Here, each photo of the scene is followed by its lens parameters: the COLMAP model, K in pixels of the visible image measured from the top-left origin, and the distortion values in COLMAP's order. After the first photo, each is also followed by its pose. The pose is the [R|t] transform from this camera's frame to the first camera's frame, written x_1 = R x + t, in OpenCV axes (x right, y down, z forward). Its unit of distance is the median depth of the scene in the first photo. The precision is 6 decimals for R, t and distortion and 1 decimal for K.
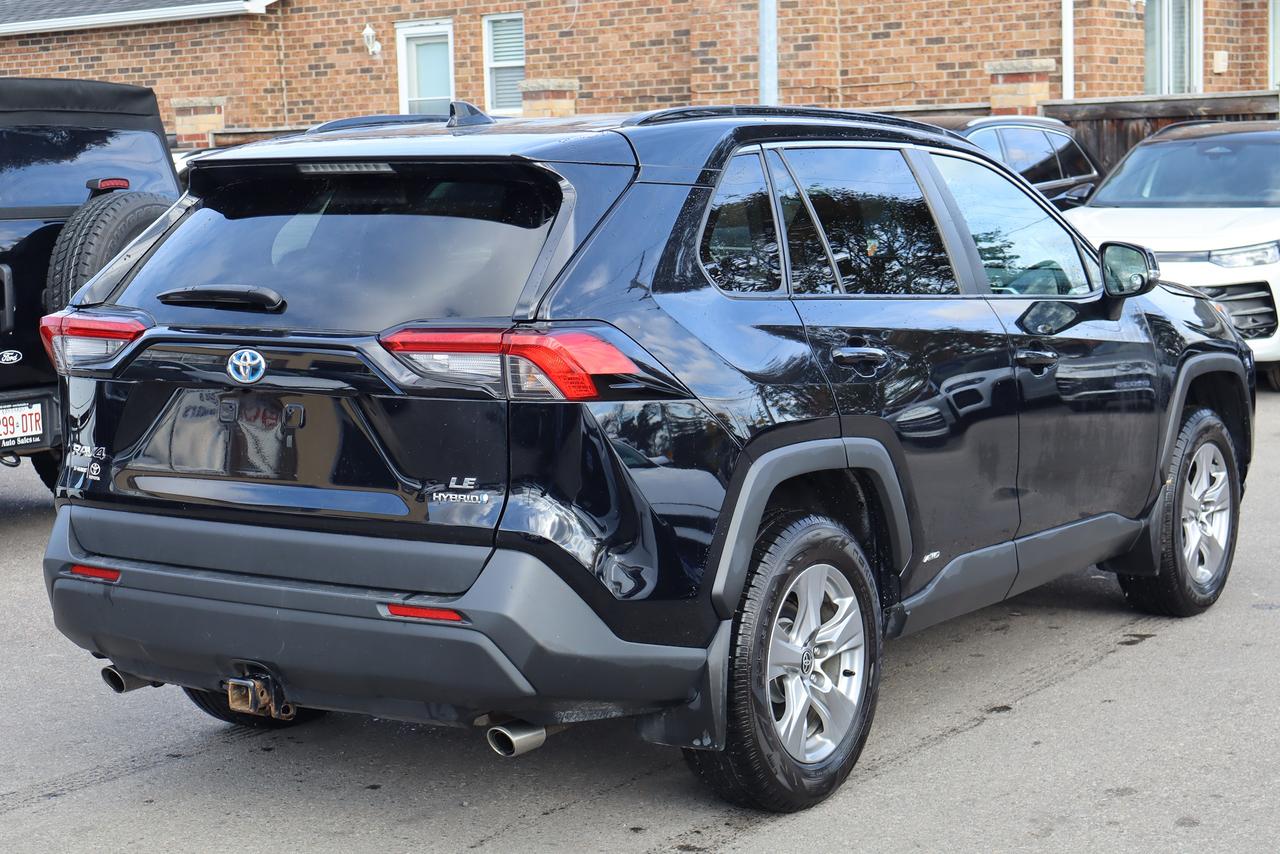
lens RADIAL K [[2312.3, 0, 645.8], [0, 2312.3, 417.2], [0, 0, 1]] dist [-0.008650, 0.000000]
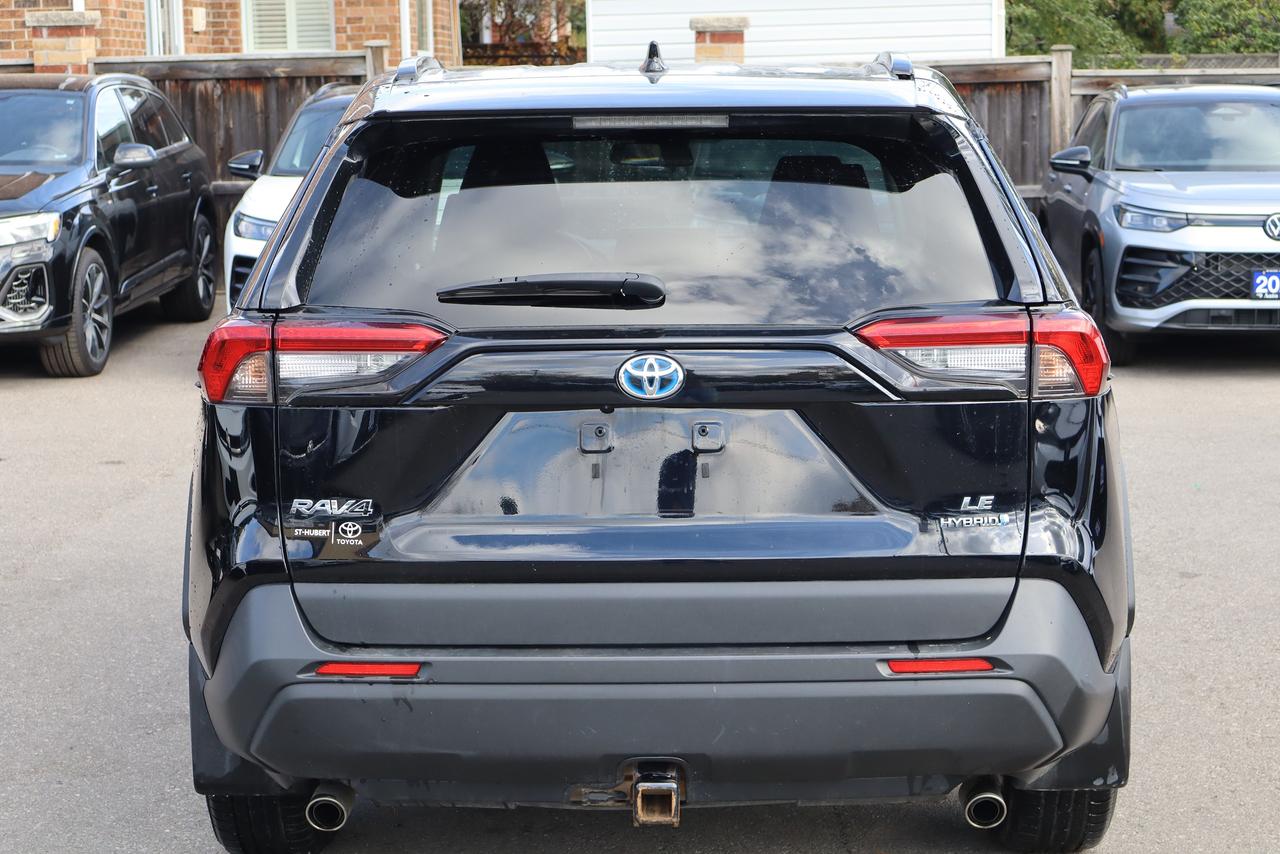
lens RADIAL K [[2472.1, 0, 629.5], [0, 2472.1, 426.7], [0, 0, 1]] dist [0.080731, 0.000000]
pose [[0.846269, -0.063132, 0.529002, -0.173799], [0.058822, 0.997955, 0.024997, -0.007496], [-0.529499, 0.009962, 0.848252, 0.085045]]
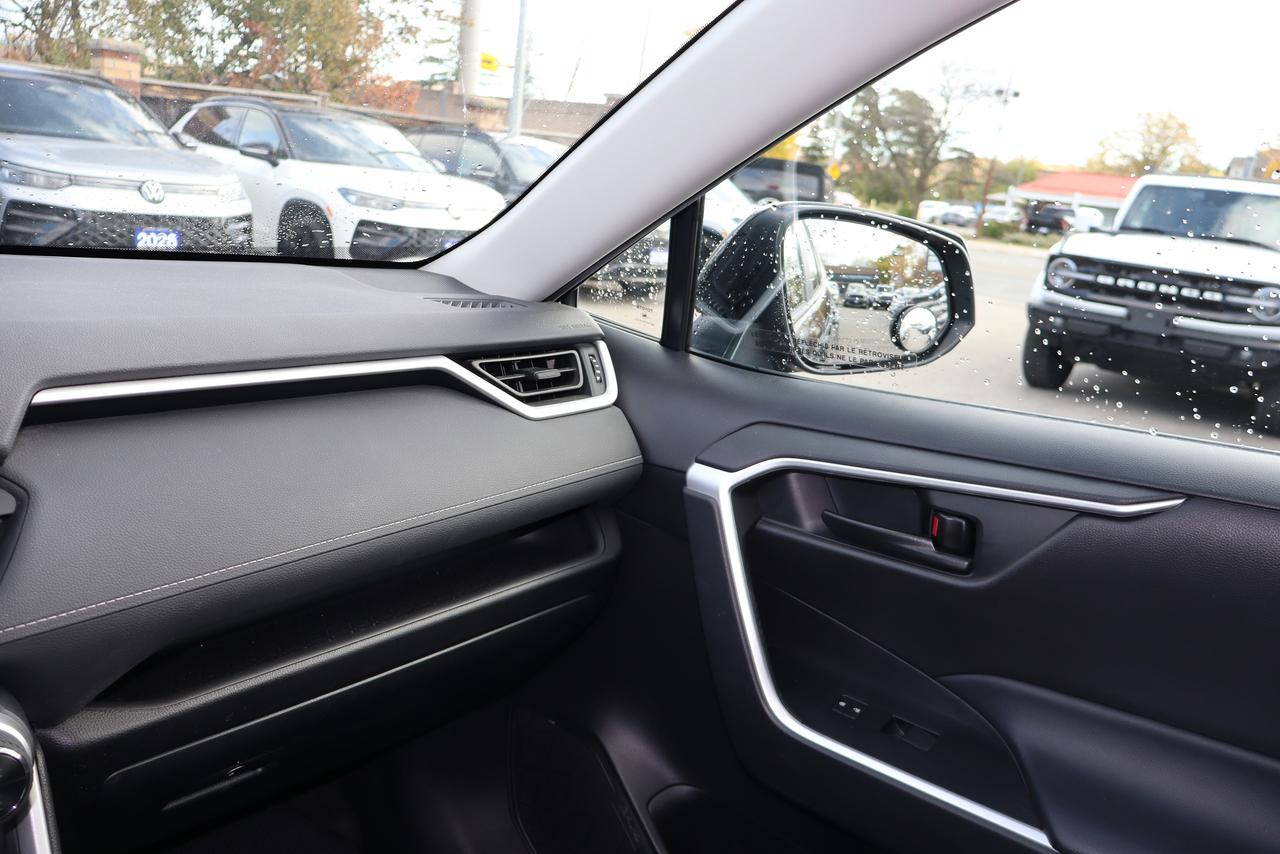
lens RADIAL K [[1077.5, 0, 628.2], [0, 1077.5, 434.5], [0, 0, 1]] dist [-0.011831, 0.004197]
pose [[0.141977, -0.205928, 0.968213, 0.018296], [0.021013, 0.978528, 0.205041, -0.026995], [-0.989647, -0.008766, 0.143256, 0.382543]]
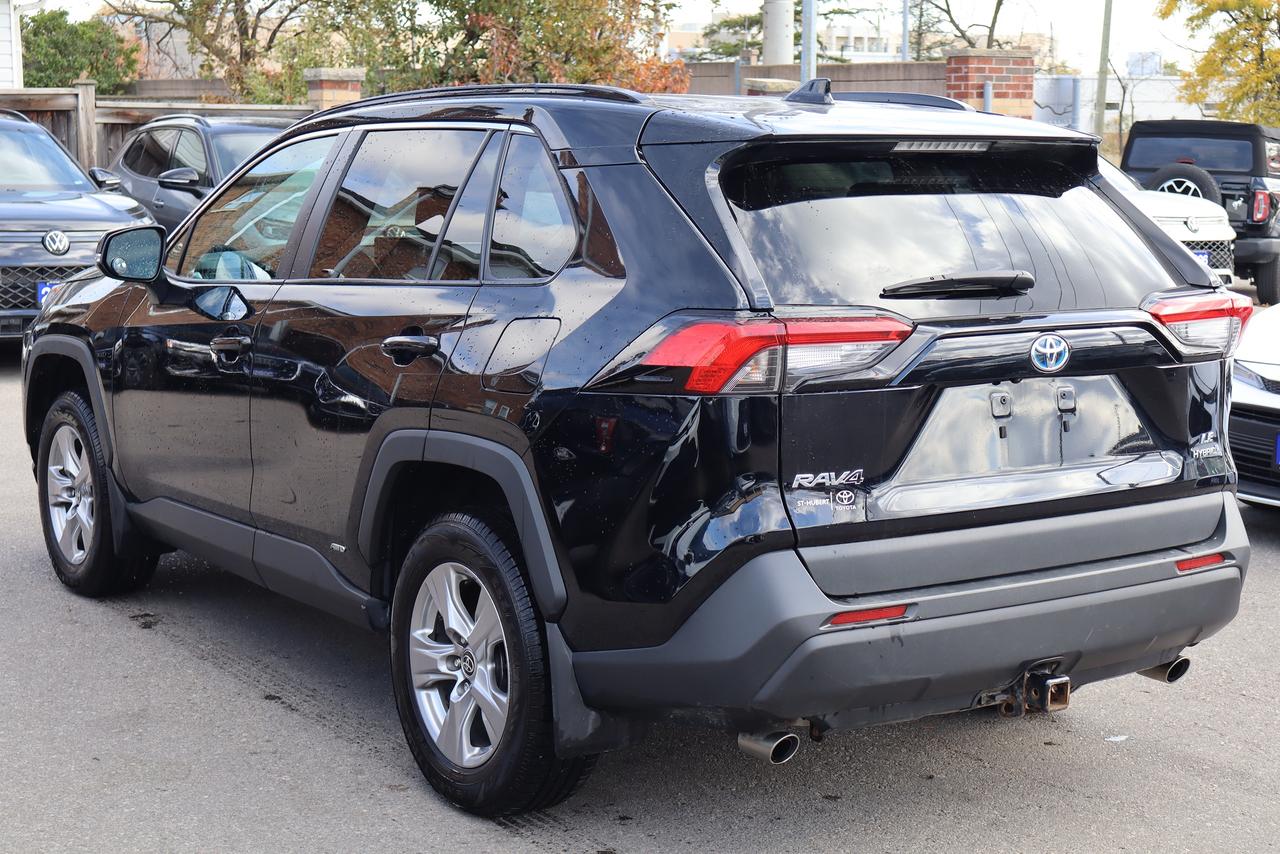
lens RADIAL K [[2315.8, 0, 640.9], [0, 2315.8, 429.5], [0, 0, 1]] dist [-0.332925, 0.000000]
pose [[0.385676, -0.106781, 0.916434, -0.313158], [0.094888, 0.992604, 0.075723, -0.022160], [-0.917742, 0.057755, 0.392956, 0.220663]]
